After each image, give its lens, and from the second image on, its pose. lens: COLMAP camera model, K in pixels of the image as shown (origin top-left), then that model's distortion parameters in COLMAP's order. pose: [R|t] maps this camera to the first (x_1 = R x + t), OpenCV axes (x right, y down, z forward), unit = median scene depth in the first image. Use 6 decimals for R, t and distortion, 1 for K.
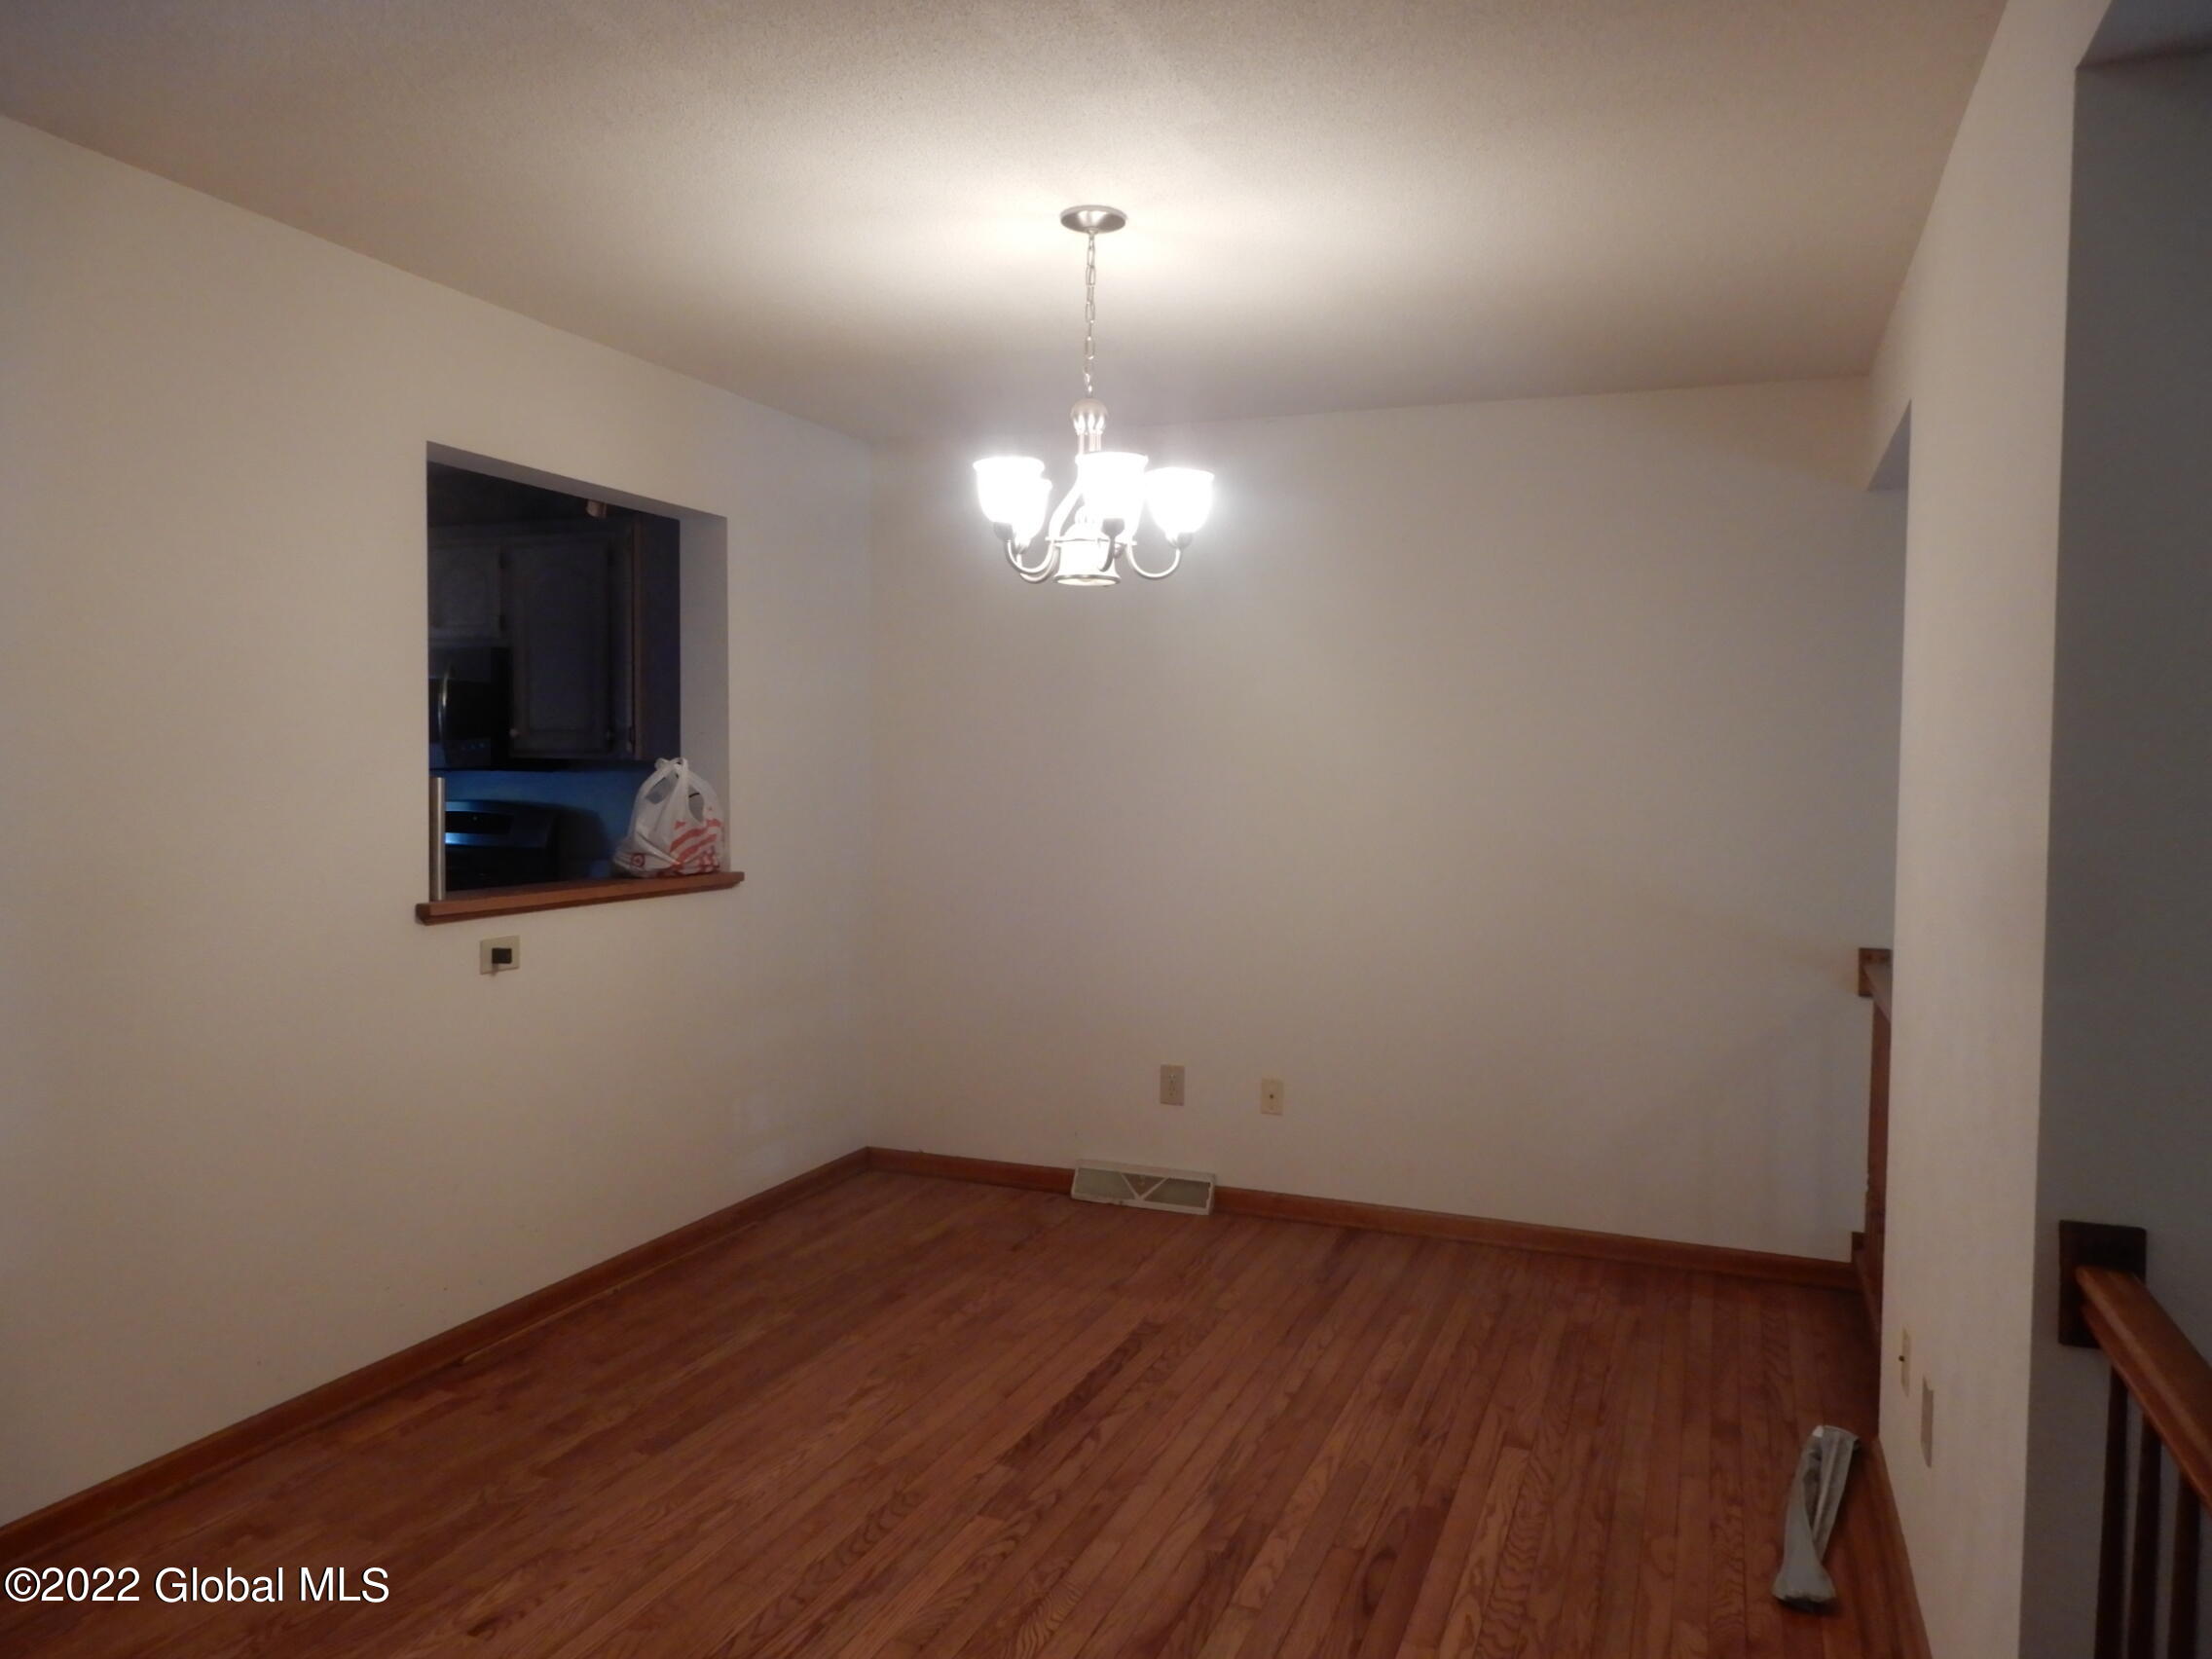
lens RADIAL K [[1574.6, 0, 1106.0], [0, 1574.6, 829.5], [0, 0, 1]] dist [0.001482, -0.000006]
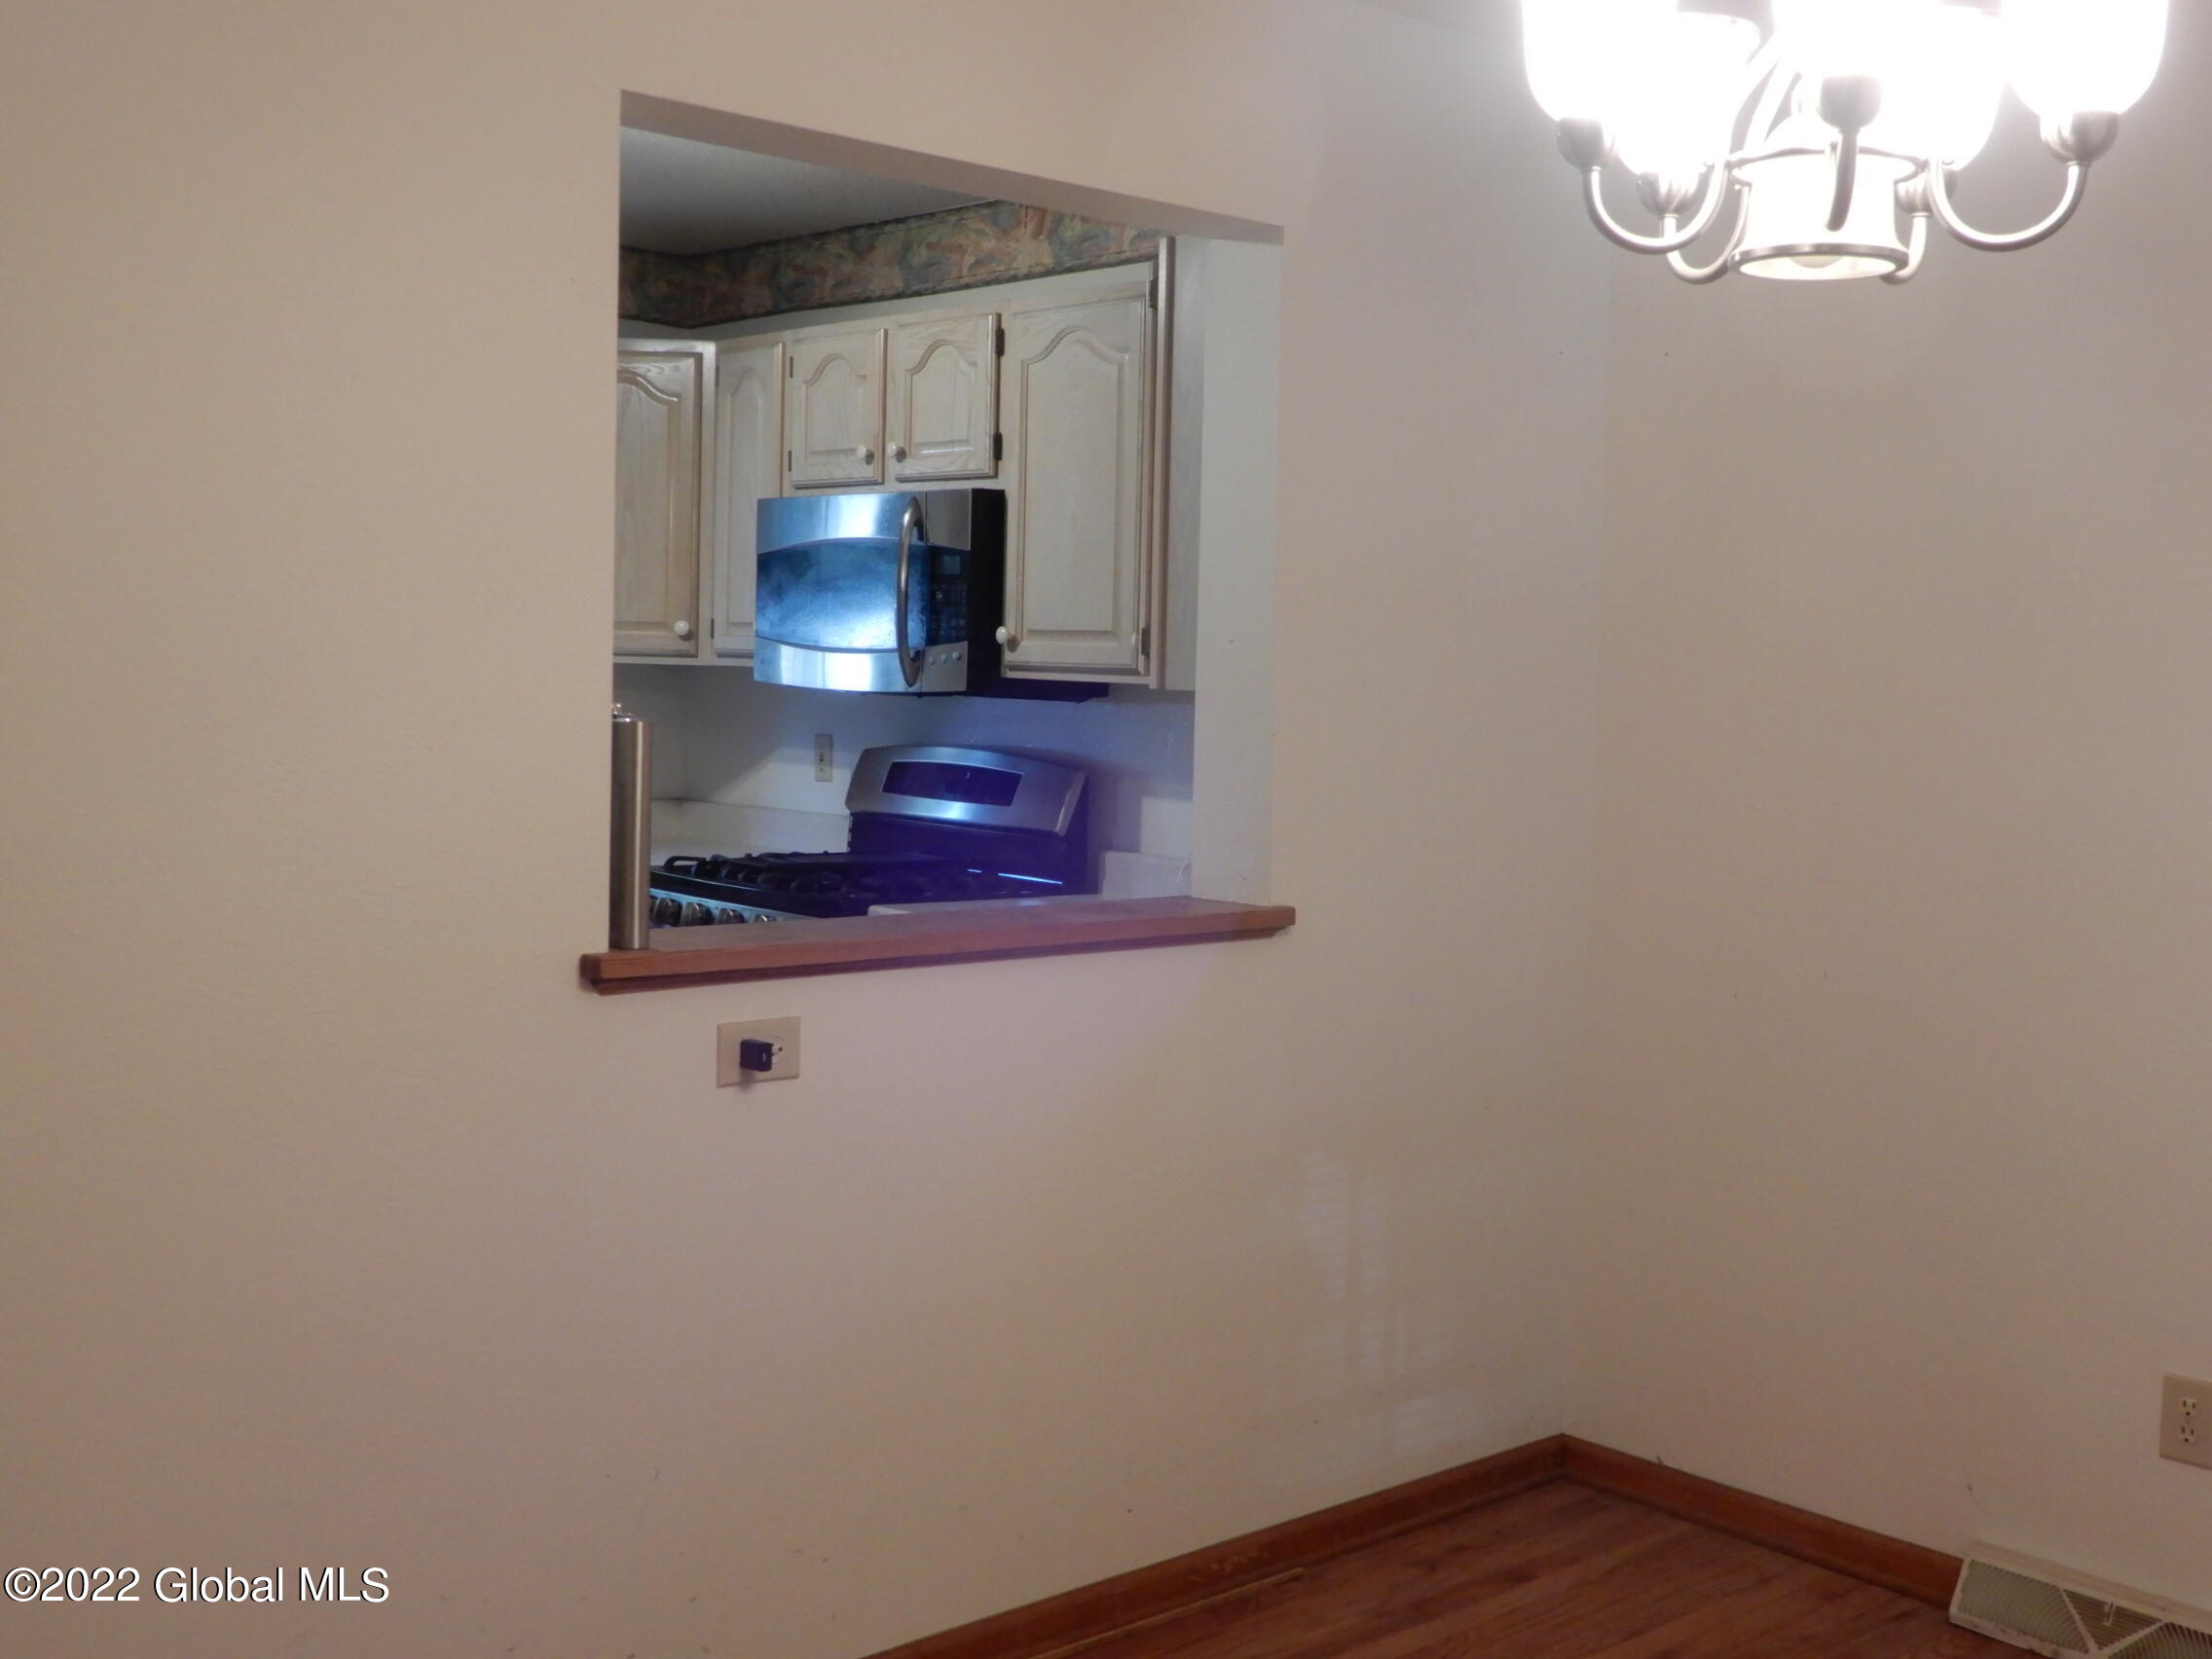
lens RADIAL K [[2430.8, 0, 1105.6], [0, 2430.8, 859.4], [0, 0, 1]] dist [0.006108, 0.014380]
pose [[0.898174, 0.048496, -0.436957, 0.065475], [-0.034552, 0.998610, 0.039809, -0.018931], [0.438280, -0.020658, 0.898601, 0.249948]]
